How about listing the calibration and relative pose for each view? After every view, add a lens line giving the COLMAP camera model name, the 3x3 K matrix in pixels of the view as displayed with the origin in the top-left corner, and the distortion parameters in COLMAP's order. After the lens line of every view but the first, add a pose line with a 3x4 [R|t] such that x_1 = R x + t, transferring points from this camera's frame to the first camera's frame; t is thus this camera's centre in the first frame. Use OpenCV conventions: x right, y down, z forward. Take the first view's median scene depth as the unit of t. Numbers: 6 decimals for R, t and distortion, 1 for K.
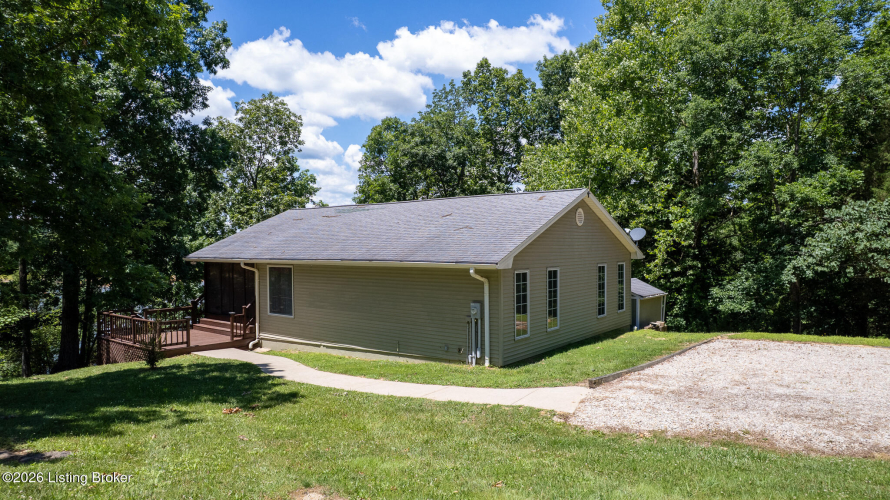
lens RADIAL K [[557.5, 0, 445.0], [0, 557.5, 250.0], [0, 0, 1]] dist [-0.009435, -0.000396]
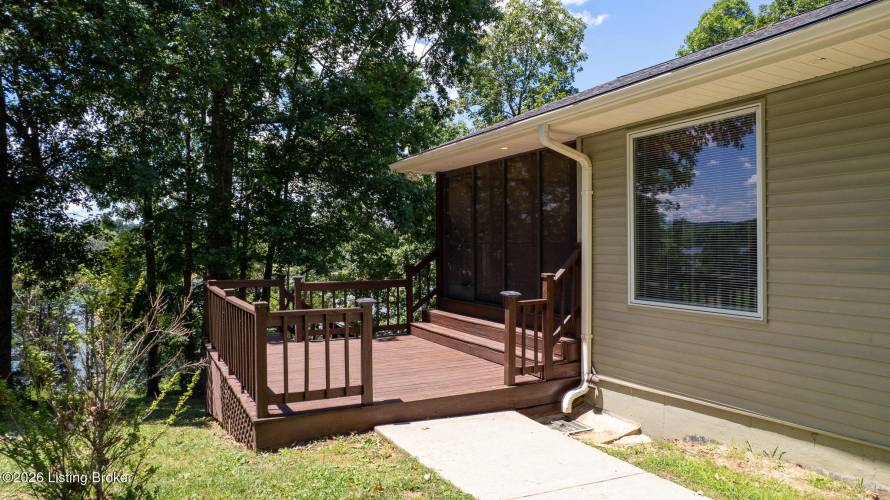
lens RADIAL K [[571.1, 0, 445.0], [0, 571.1, 250.0], [0, 0, 1]] dist [0.002344, 0.000758]
pose [[0.913829, 0.007734, -0.406025, -0.285886], [-0.010238, 0.999940, -0.003995, 0.090027], [0.405970, 0.007807, 0.913853, 0.691568]]
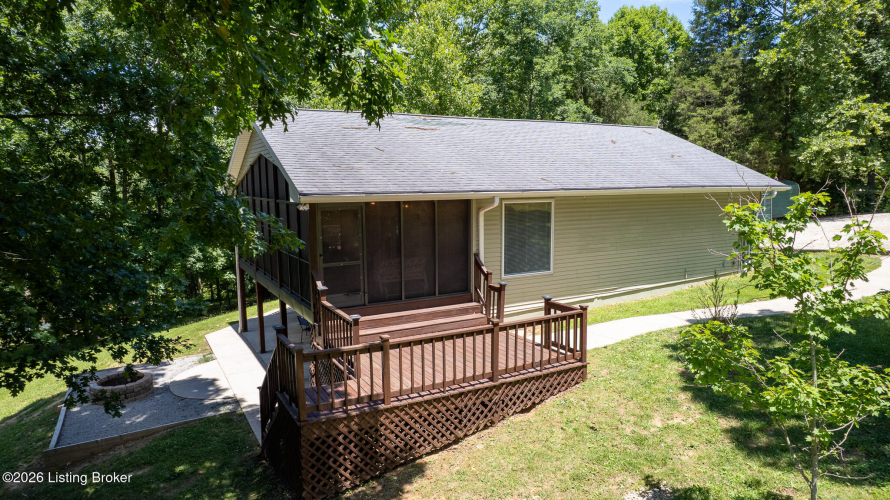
lens RADIAL K [[559.9, 0, 445.0], [0, 559.9, 250.0], [0, 0, 1]] dist [-0.038373, 0.000949]
pose [[0.399149, -0.115458, 0.909587, -0.935292], [0.012337, 0.992626, 0.120584, 0.004609], [-0.916803, -0.036910, 0.397631, 0.807549]]
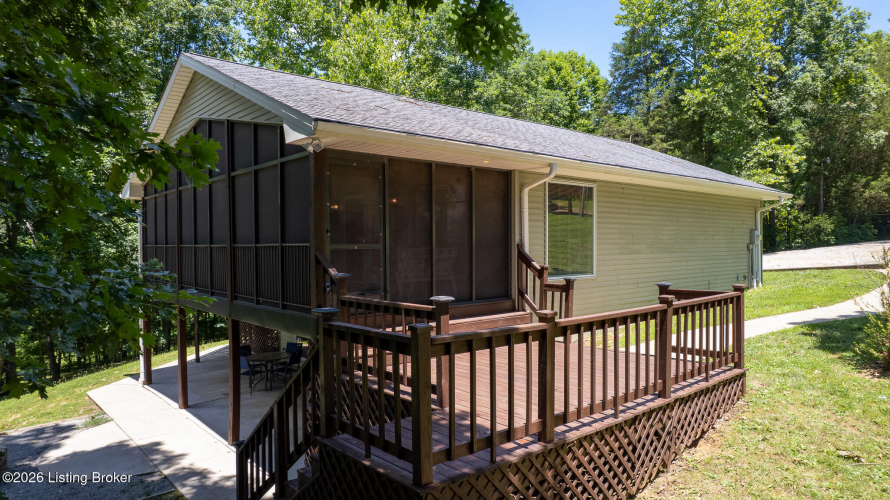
lens RADIAL K [[557.5, 0, 445.0], [0, 557.5, 250.0], [0, 0, 1]] dist [-0.009435, -0.000396]
pose [[0.192112, -0.006487, 0.981352, -0.819317], [0.009913, 0.999940, 0.004670, 0.087045], [-0.981323, 0.008831, 0.192165, 0.998014]]
